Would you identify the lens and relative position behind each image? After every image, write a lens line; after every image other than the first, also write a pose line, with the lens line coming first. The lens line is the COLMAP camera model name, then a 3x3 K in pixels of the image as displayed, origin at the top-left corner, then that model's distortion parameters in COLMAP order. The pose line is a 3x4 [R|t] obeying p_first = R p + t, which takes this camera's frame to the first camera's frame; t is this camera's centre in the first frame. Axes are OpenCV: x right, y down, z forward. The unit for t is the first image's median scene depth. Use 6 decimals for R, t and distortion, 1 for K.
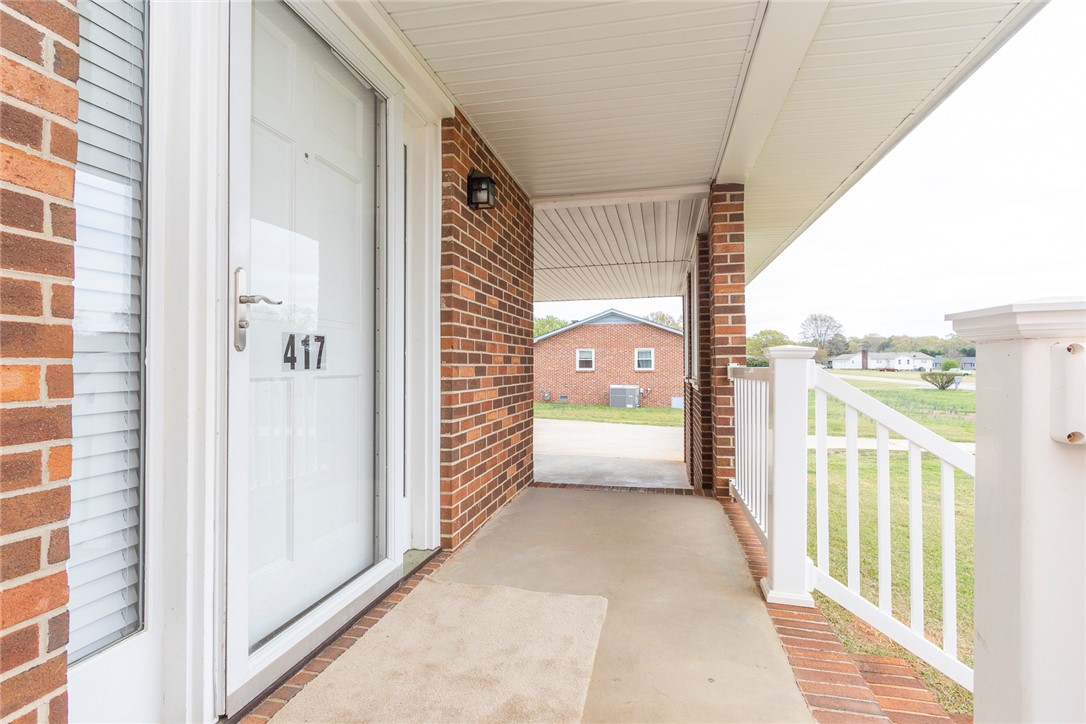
lens RADIAL K [[504.4, 0, 543.0], [0, 504.4, 362.0], [0, 0, 1]] dist [-0.000038, -0.000016]
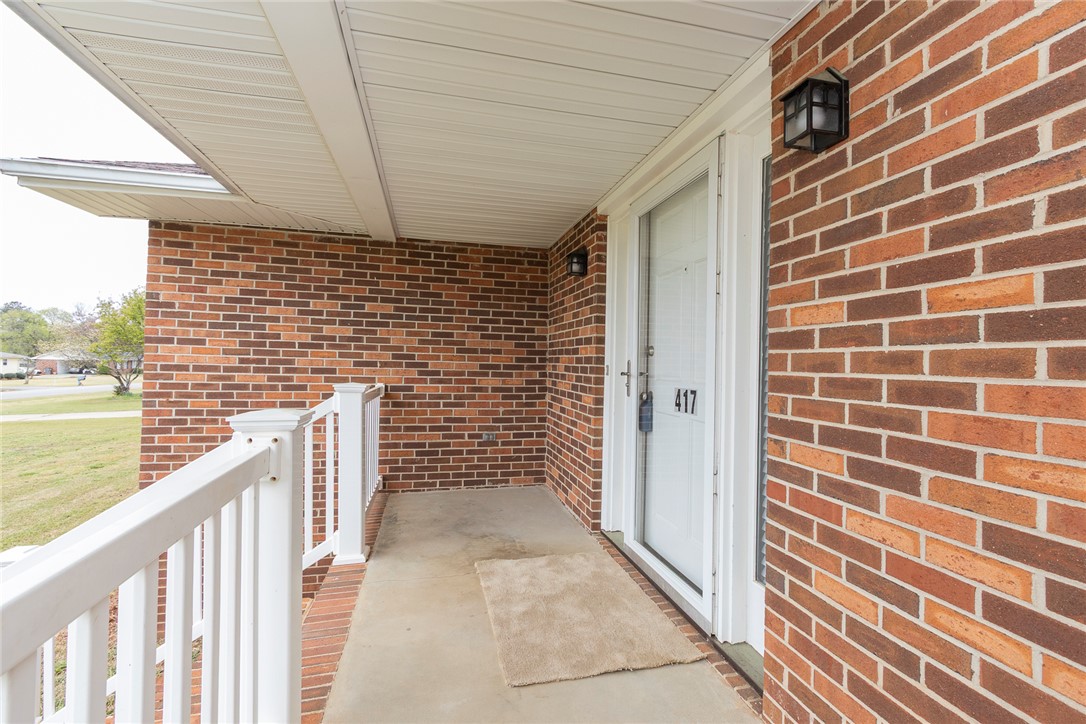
lens RADIAL K [[493.2, 0, 543.0], [0, 493.2, 362.0], [0, 0, 1]] dist [0.011161, 0.000018]
pose [[-0.894241, -0.014080, -0.447364, 0.353264], [-0.014267, 0.999894, -0.002951, -0.079235], [0.447358, 0.003743, -0.894347, 1.346908]]
